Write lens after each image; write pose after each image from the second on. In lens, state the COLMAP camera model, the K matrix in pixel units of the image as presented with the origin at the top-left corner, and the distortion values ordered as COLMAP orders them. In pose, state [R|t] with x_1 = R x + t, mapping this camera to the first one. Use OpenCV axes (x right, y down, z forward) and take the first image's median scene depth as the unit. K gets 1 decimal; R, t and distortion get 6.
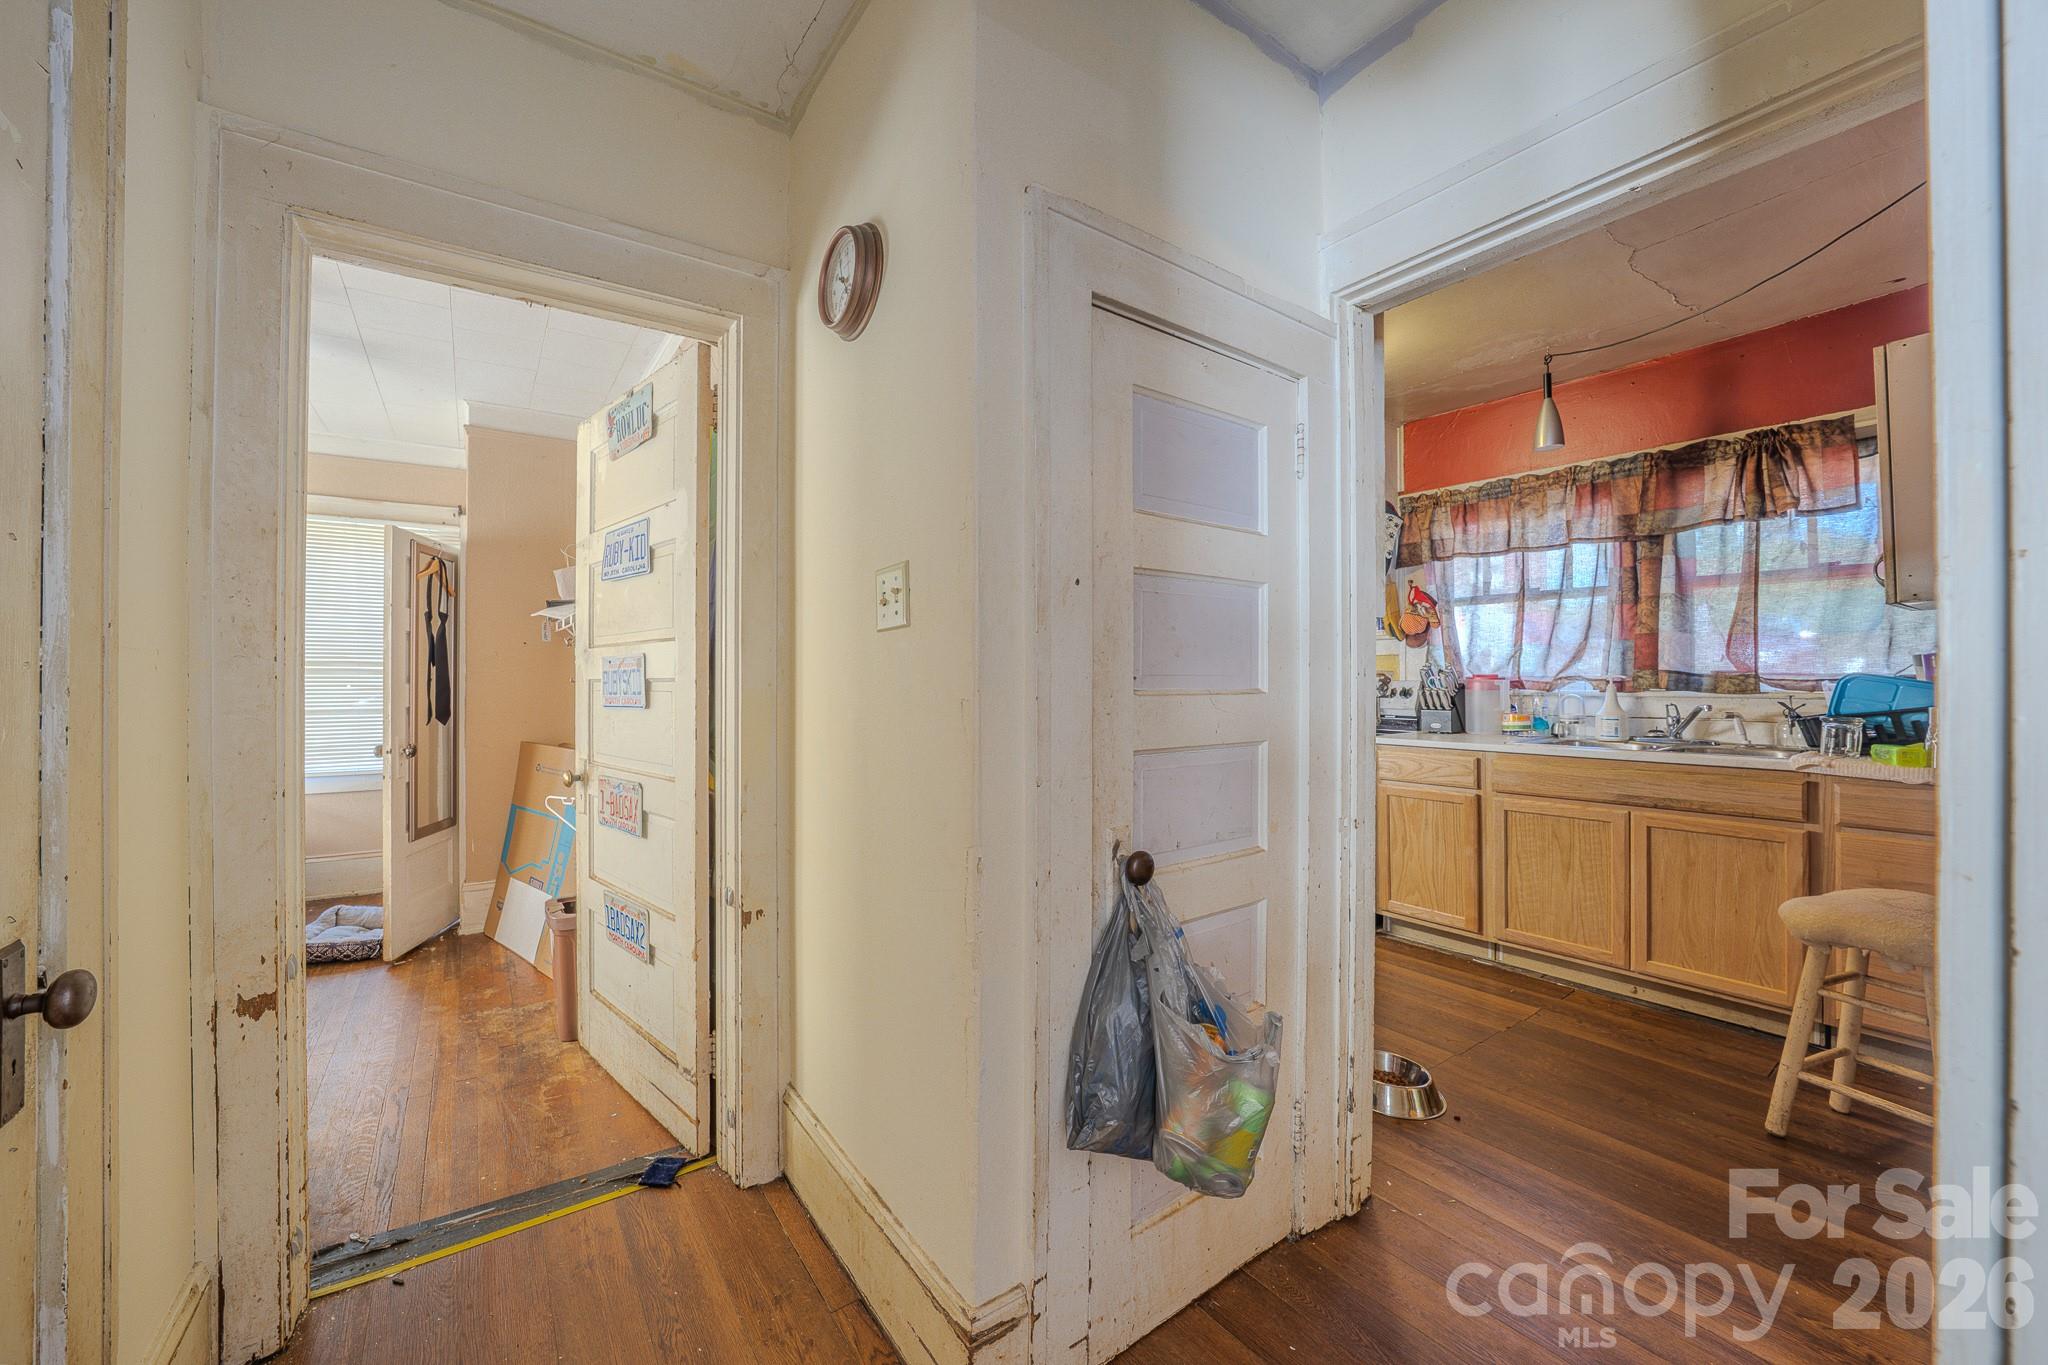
lens RADIAL K [[760.4, 0, 943.0], [0, 760.4, 691.6], [0, 0, 1]] dist [-0.033602, 0.007078]
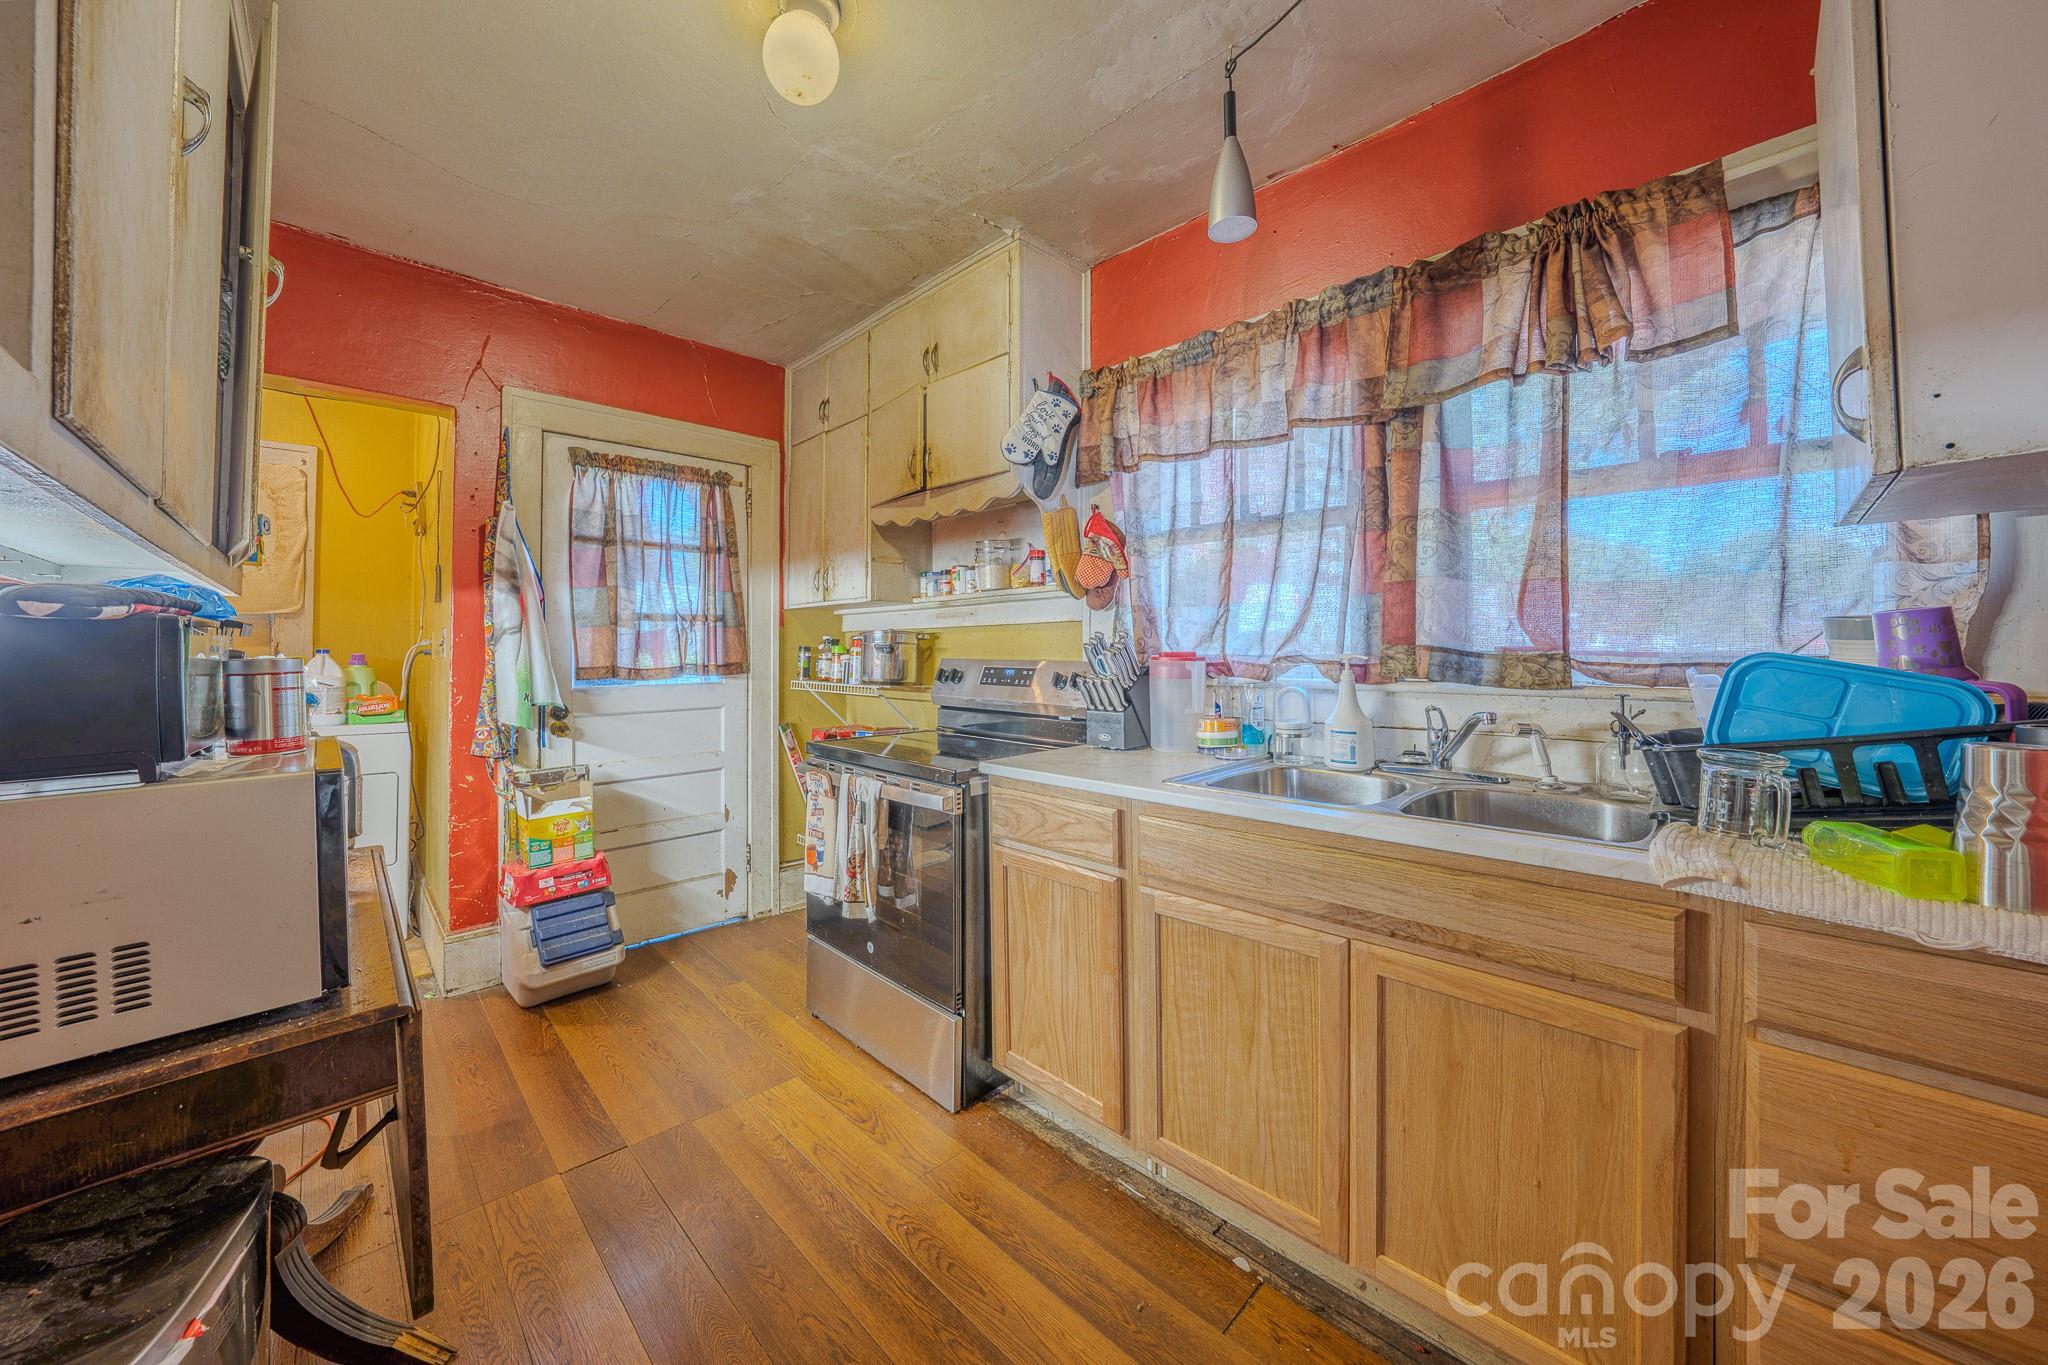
lens RADIAL K [[718.8, 0, 1024.5], [0, 718.8, 663.4], [0, 0, 1]] dist [-0.031097, 0.005868]
pose [[0.977112, -0.002671, 0.212708, 0.560518], [0.002976, 0.999995, -0.001111, -0.015708], [-0.212704, 0.001719, 0.977115, 0.535367]]
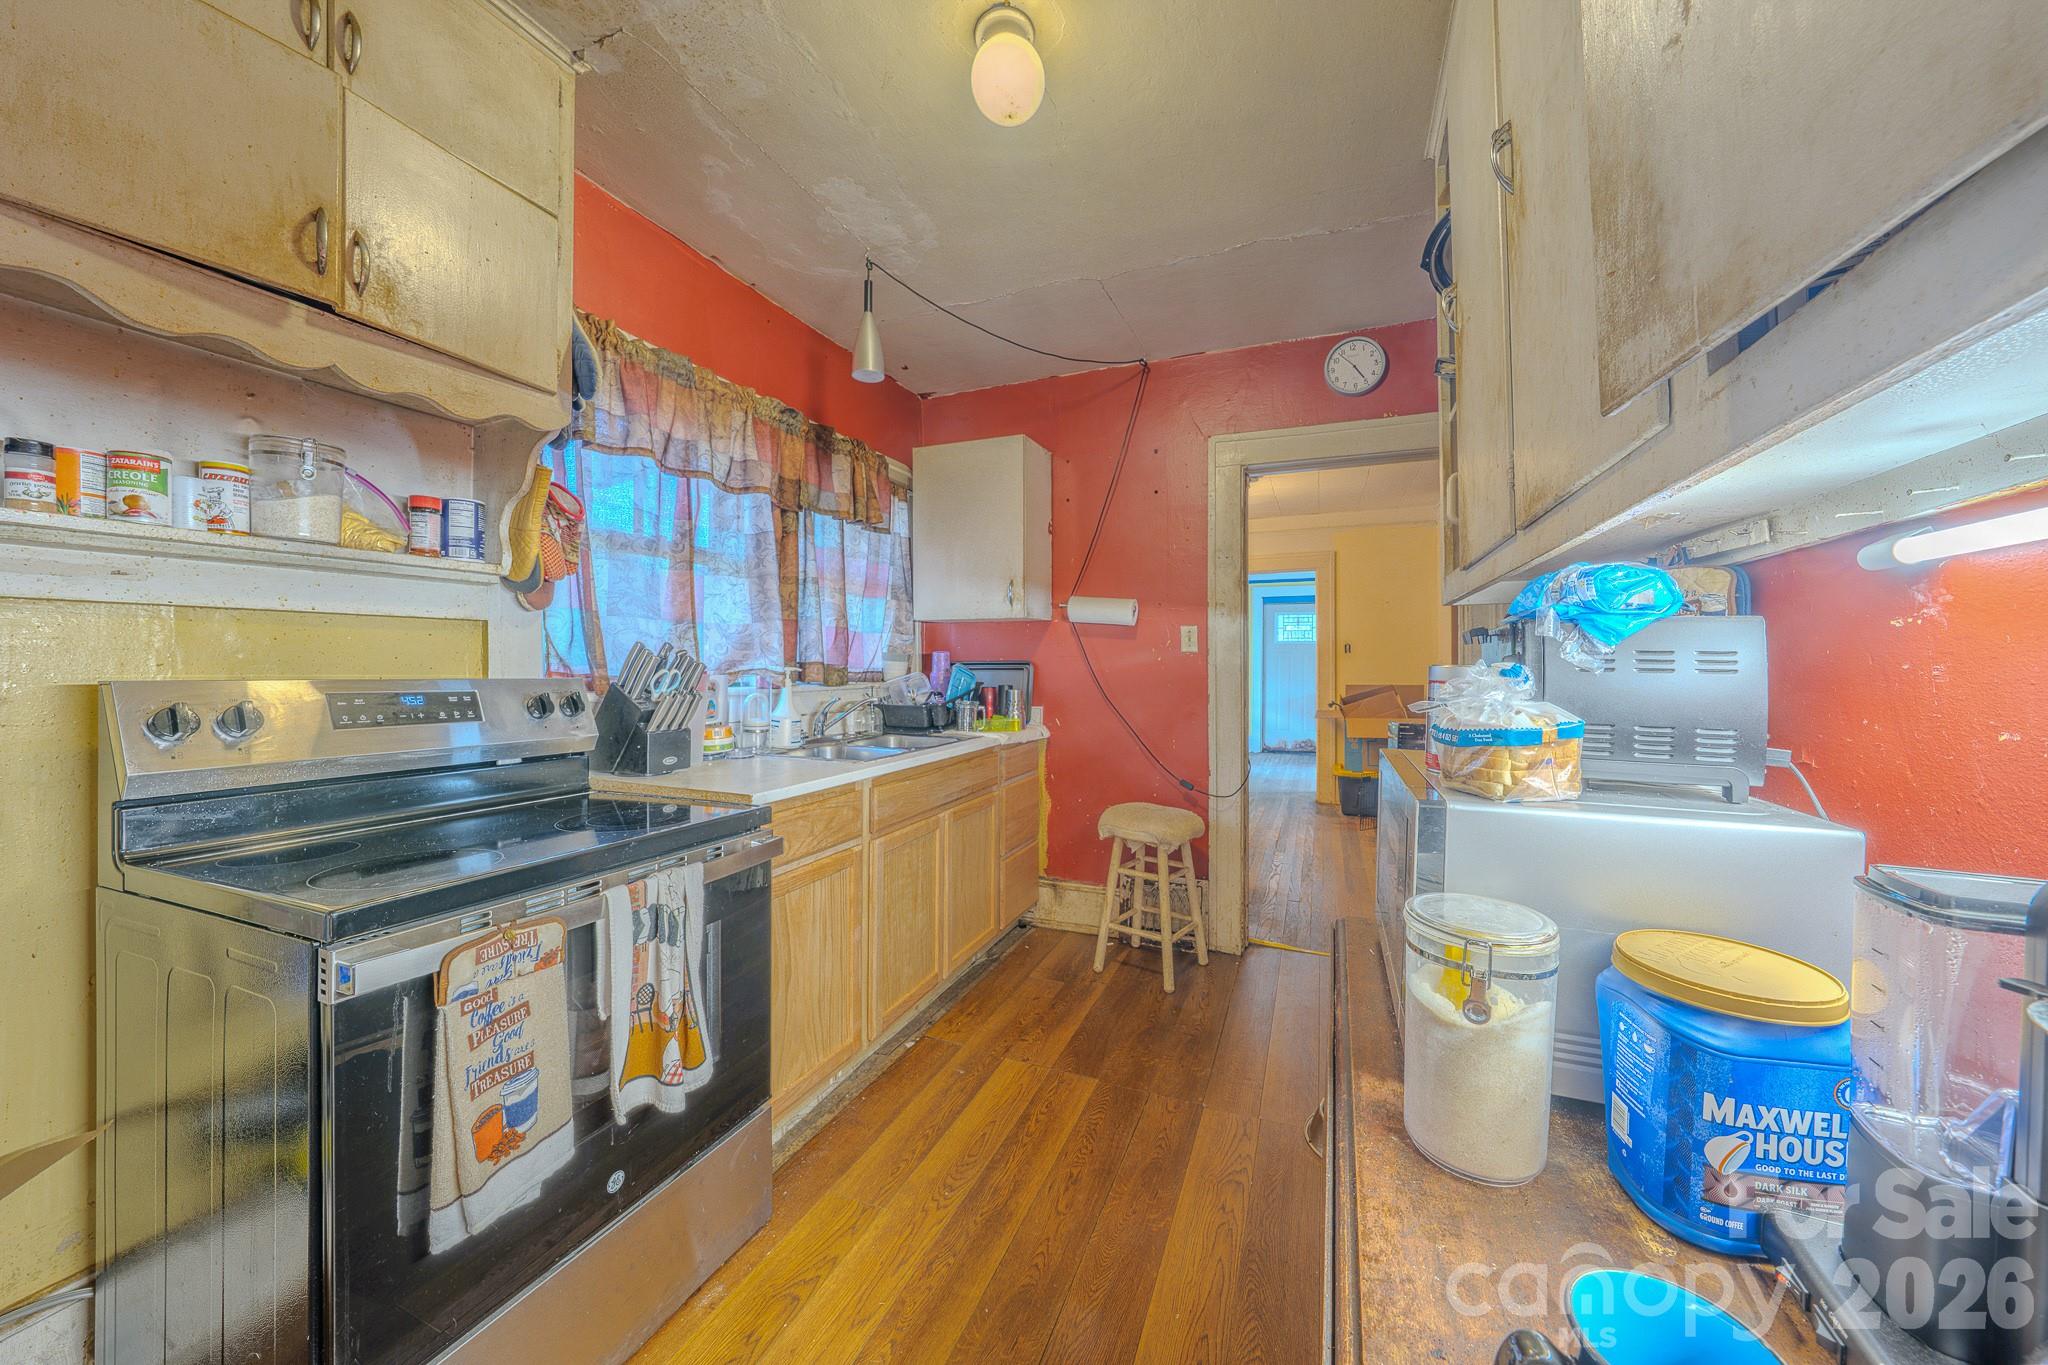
lens RADIAL K [[707.1, 0, 1057.7], [0, 707.1, 657.9], [0, 0, 1]] dist [-0.029720, 0.000019]
pose [[-0.601854, 0.004318, 0.798594, 0.104356], [0.006210, 0.999980, -0.000726, -0.031412], [-0.798582, 0.004522, -0.601869, 1.280056]]
